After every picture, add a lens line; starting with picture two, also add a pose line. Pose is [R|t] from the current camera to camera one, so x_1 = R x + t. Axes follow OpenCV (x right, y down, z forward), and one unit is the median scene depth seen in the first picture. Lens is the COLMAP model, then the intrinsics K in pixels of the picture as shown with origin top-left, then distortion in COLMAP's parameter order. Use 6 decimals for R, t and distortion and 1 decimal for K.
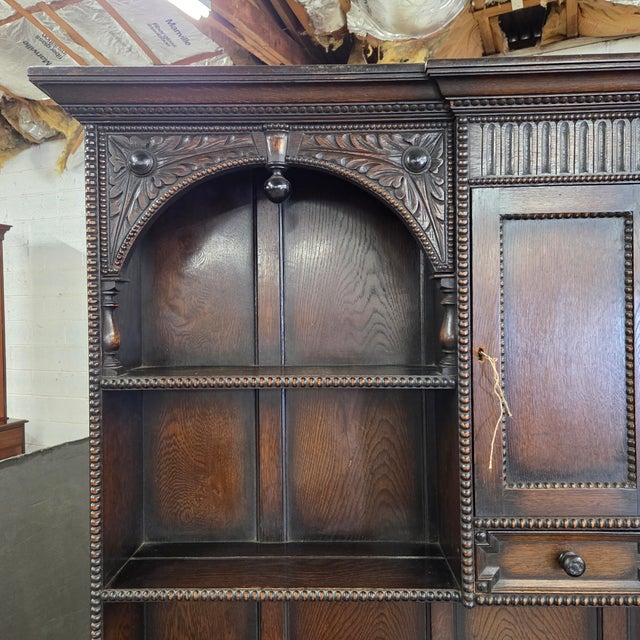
lens RADIAL K [[571.6, 0, 322.1], [0, 571.6, 323.2], [0, 0, 1]] dist [0.077939, -0.062334]
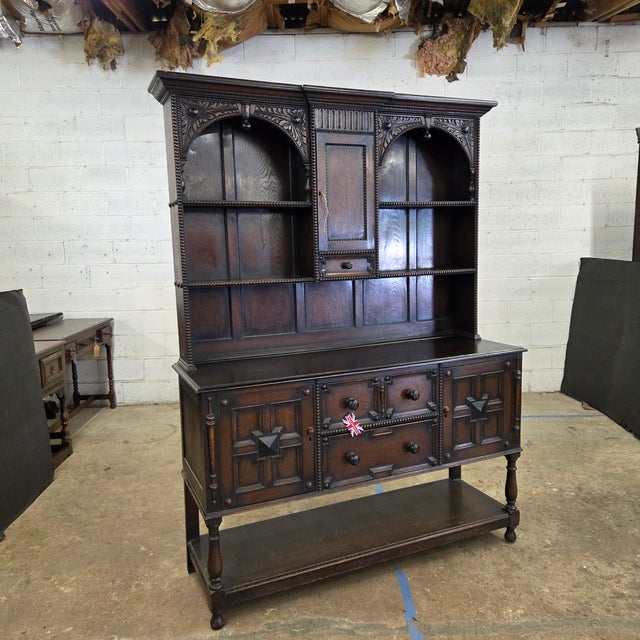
lens RADIAL K [[571.6, 0, 316.4], [0, 571.6, 321.7], [0, 0, 1]] dist [0.077939, -0.062334]
pose [[0.910565, -0.066243, 0.408023, -0.903297], [0.017554, 0.992382, 0.121941, 0.323647], [-0.412993, -0.103873, 0.904791, -1.560501]]
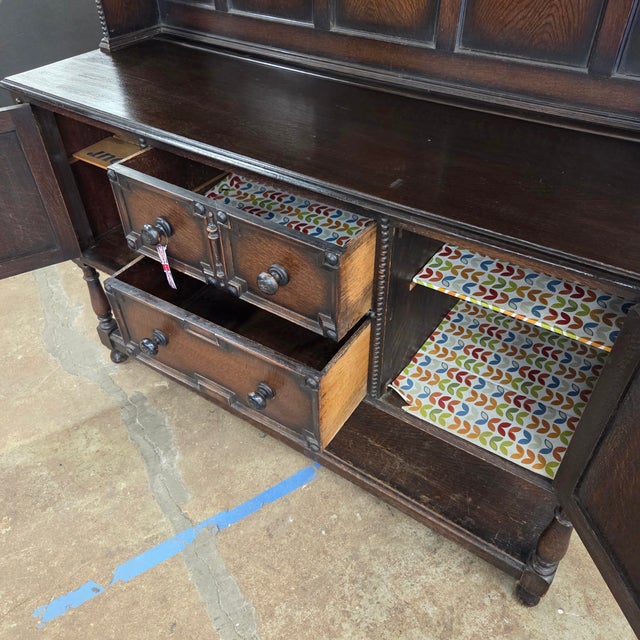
lens RADIAL K [[571.6, 0, 316.5], [0, 571.6, 323.9], [0, 0, 1]] dist [0.077939, -0.062334]
pose [[0.825207, 0.369617, -0.427103, 1.159432], [0.002899, 0.753379, 0.657580, 0.333595], [0.564823, -0.543878, 0.620622, -0.171705]]
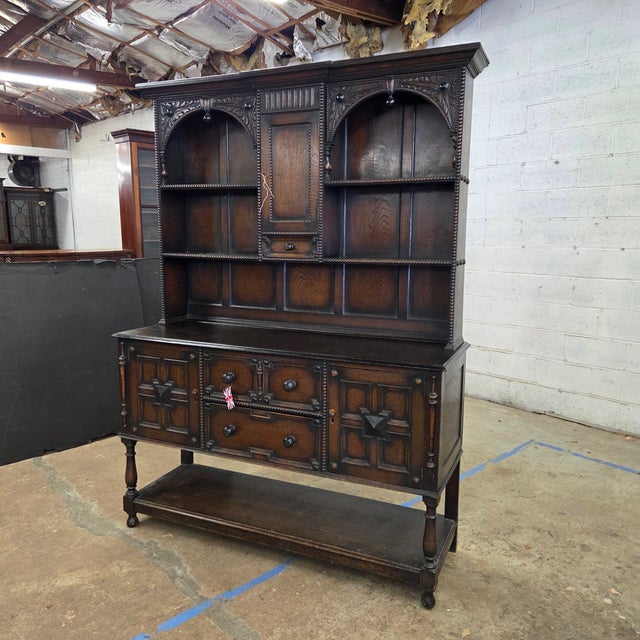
lens RADIAL K [[571.6, 0, 321.6], [0, 571.6, 315.3], [0, 0, 1]] dist [0.077939, -0.062334]
pose [[0.916939, 0.076810, -0.391564, 1.681438], [-0.022110, 0.989571, 0.142341, 0.325313], [0.398414, -0.121861, 0.909075, -1.566096]]
